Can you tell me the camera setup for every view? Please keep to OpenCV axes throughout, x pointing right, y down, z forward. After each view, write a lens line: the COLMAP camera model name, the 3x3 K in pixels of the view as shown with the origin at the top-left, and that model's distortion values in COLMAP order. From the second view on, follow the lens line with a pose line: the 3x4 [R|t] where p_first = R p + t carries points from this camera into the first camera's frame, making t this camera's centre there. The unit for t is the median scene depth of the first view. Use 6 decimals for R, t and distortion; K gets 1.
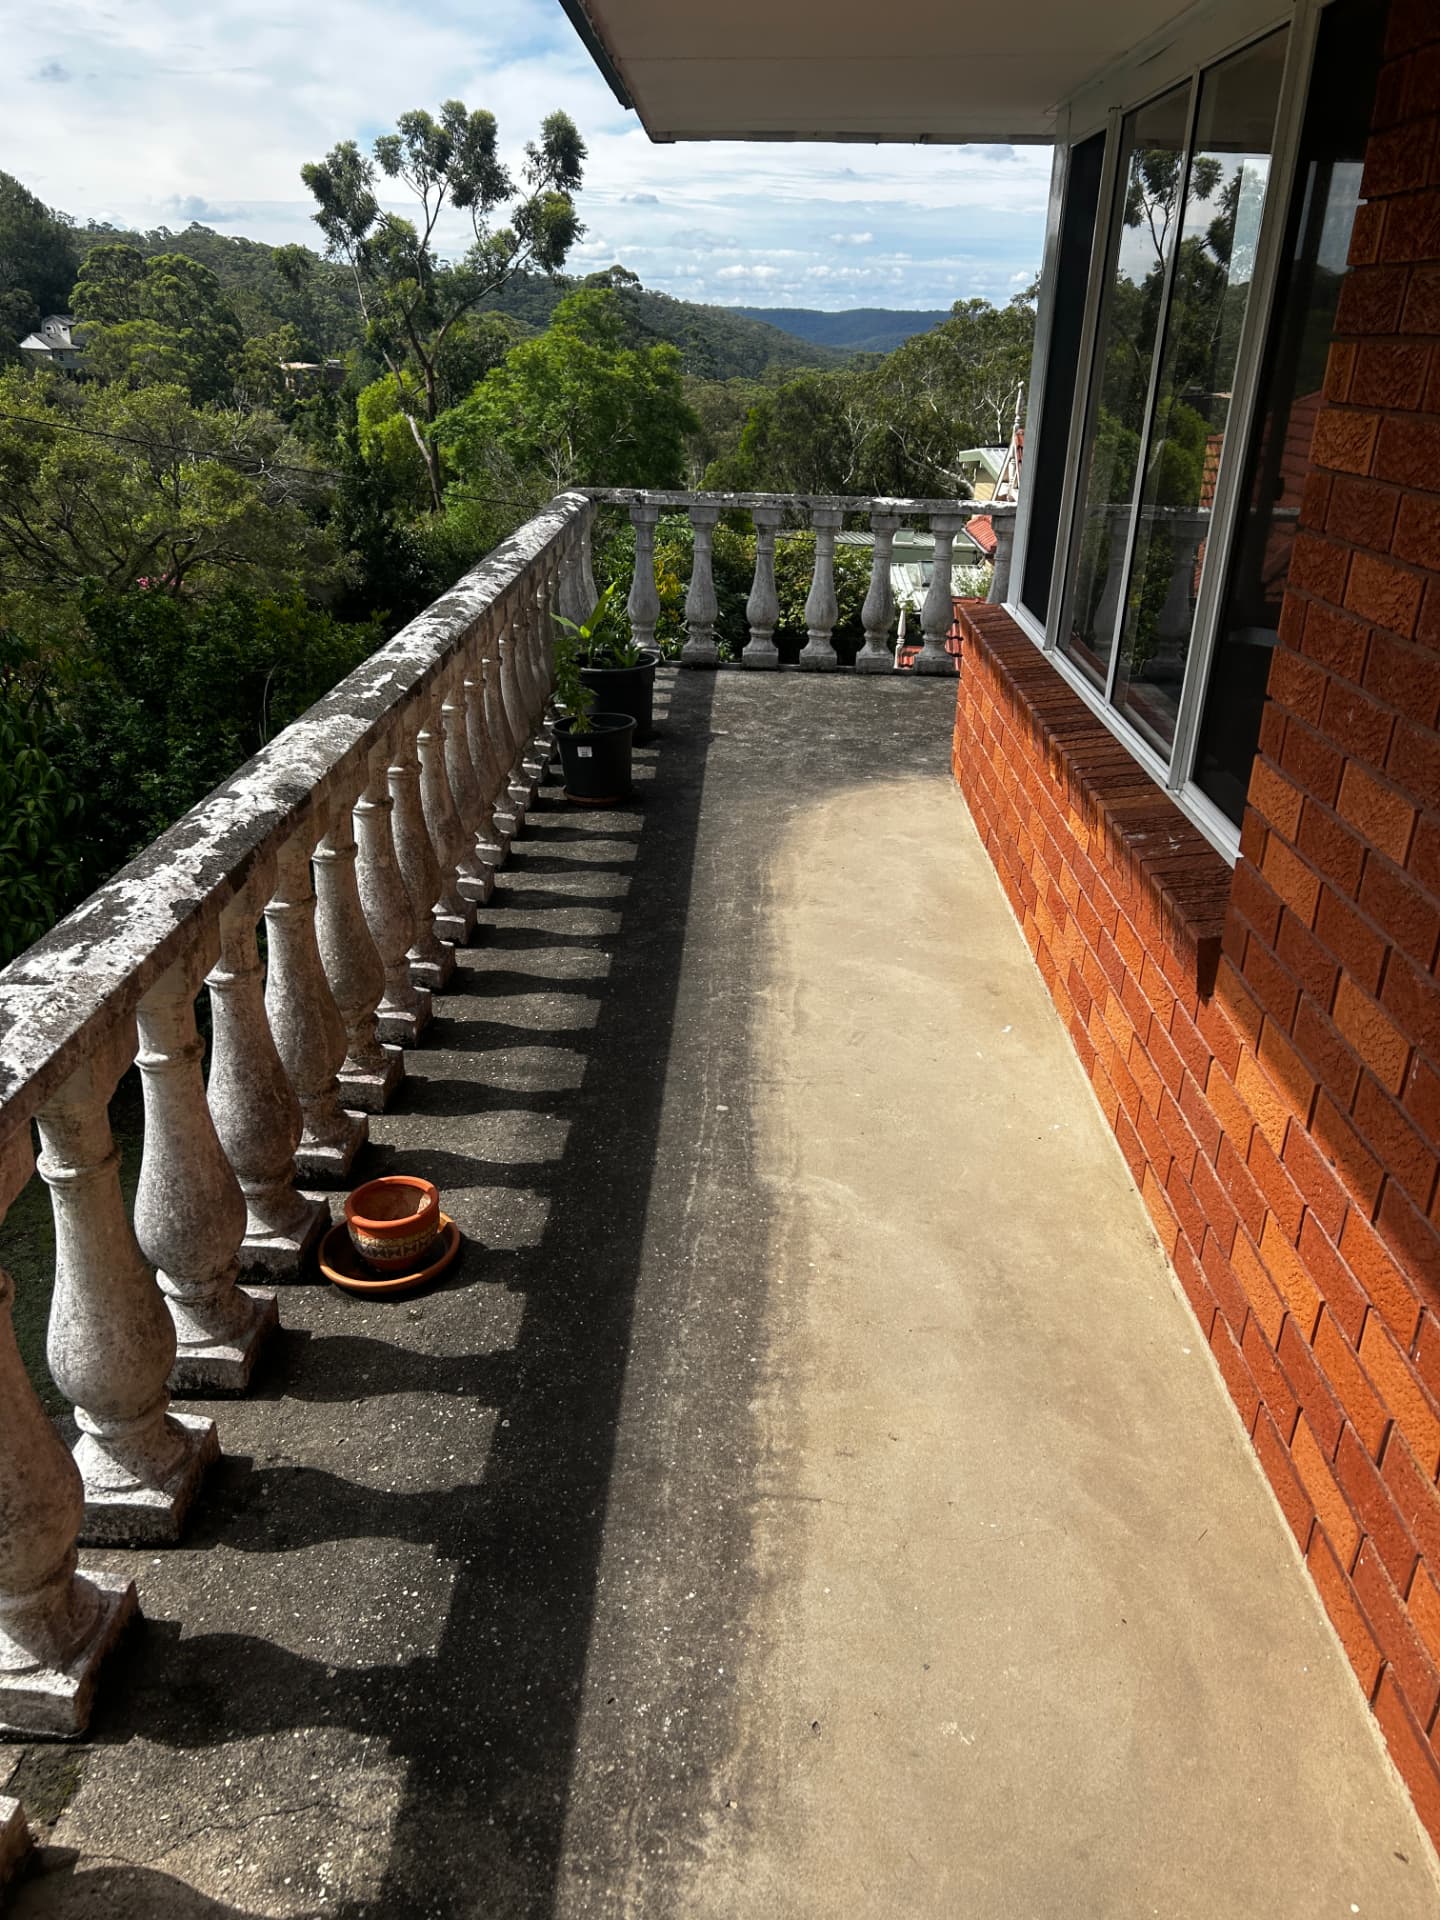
lens RADIAL K [[1388.9, 0, 720.0], [0, 1388.9, 960.0], [0, 0, 1]] dist [0.001139, -0.000390]
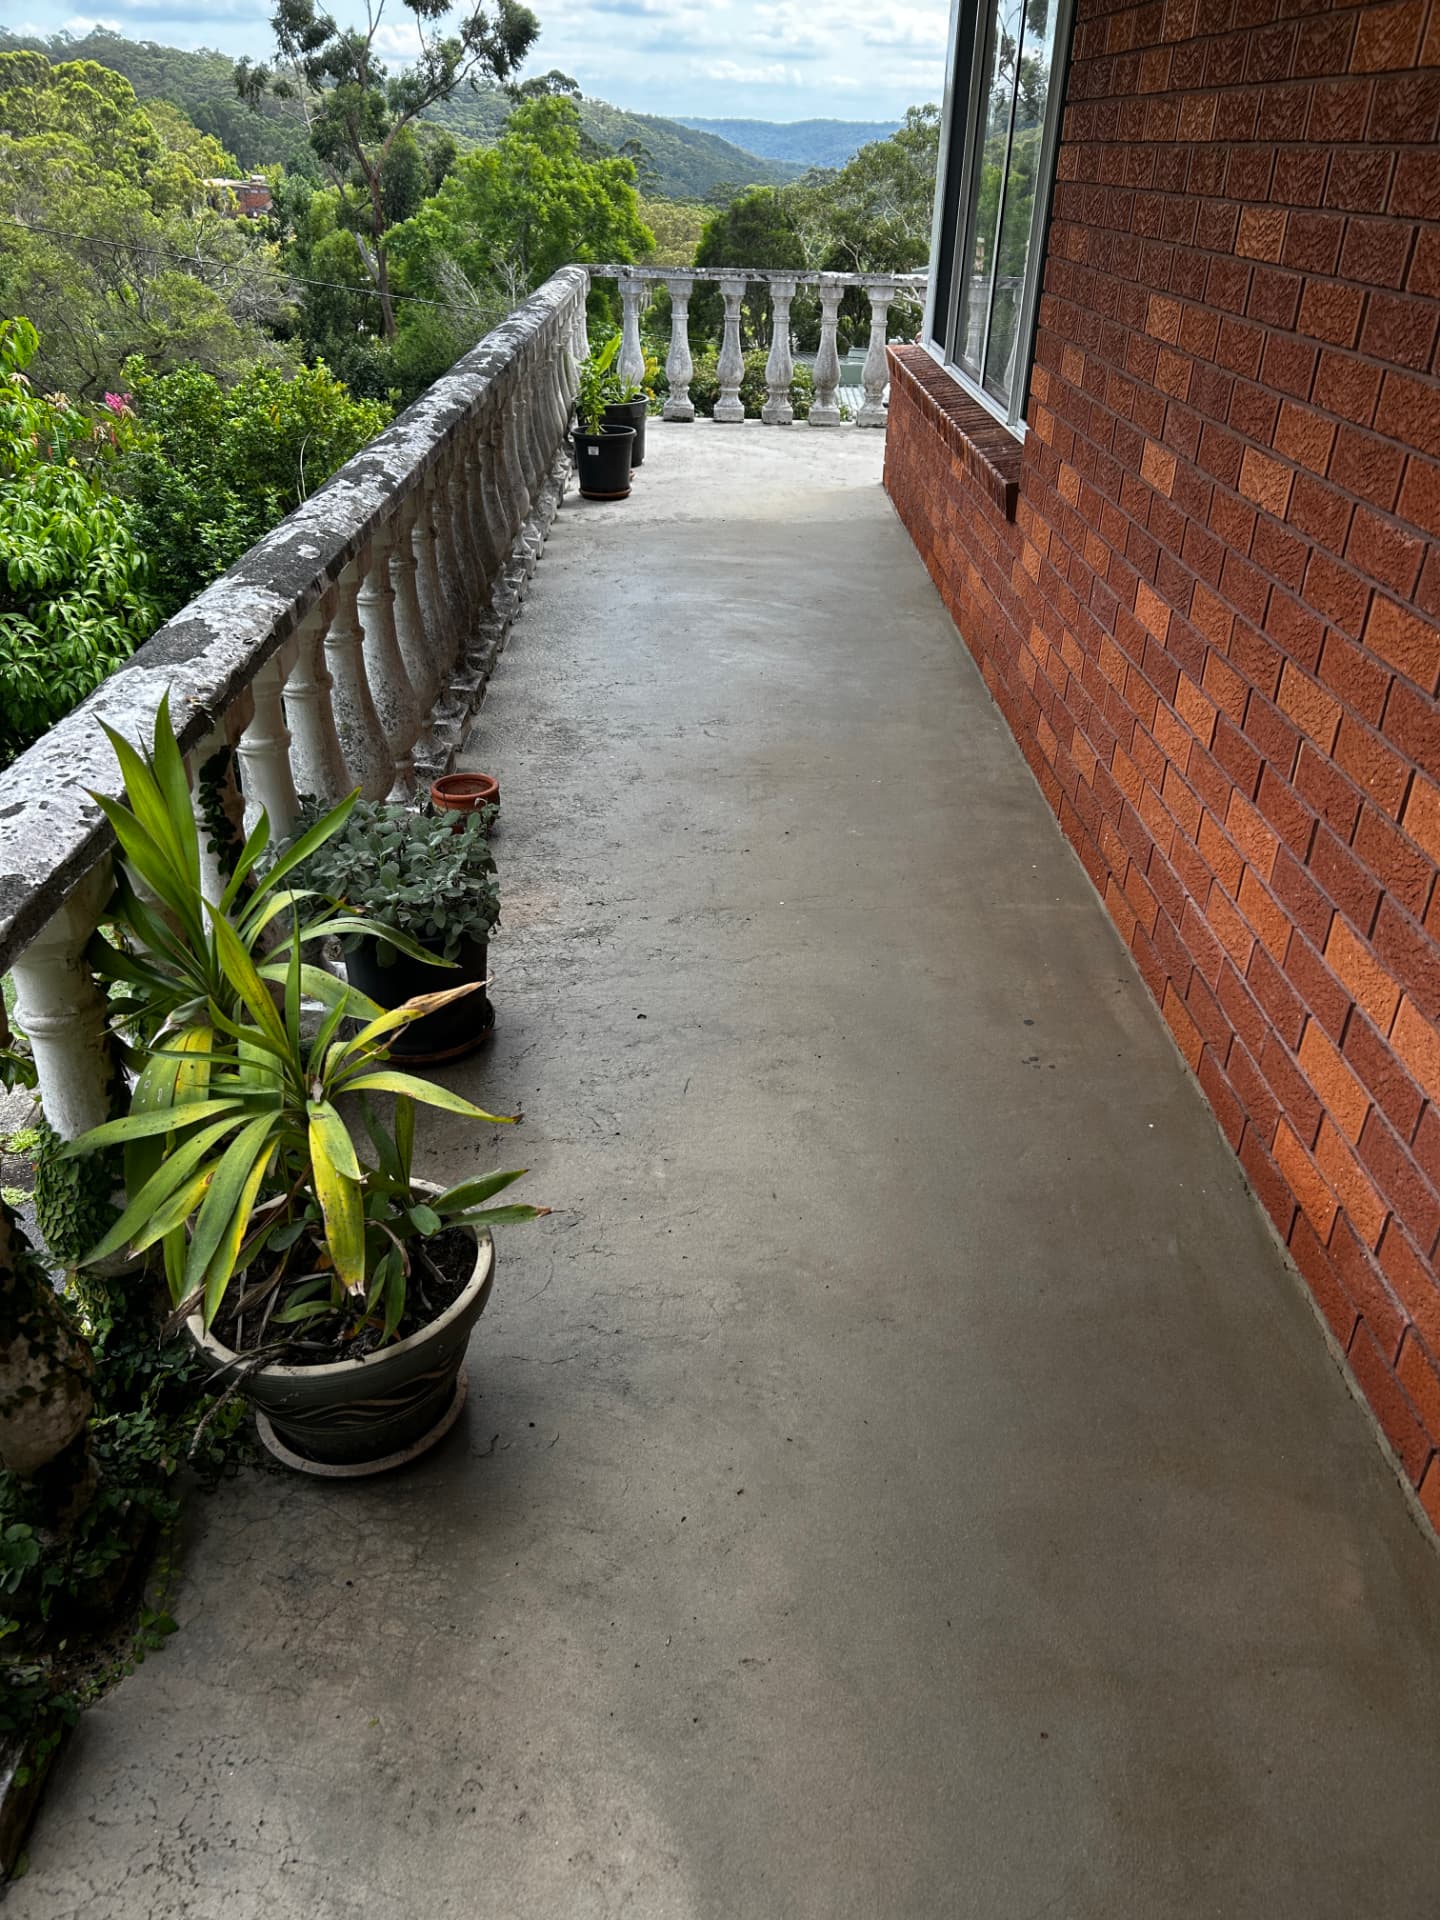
lens RADIAL K [[1409.3, 0, 742.7], [0, 1409.3, 959.7], [0, 0, 1]] dist [0.078000, -0.090104]
pose [[0.998833, -0.027336, 0.039813, -0.013970], [0.023569, 0.995462, 0.092198, 0.090128], [-0.042153, -0.091152, 0.994944, -0.175565]]
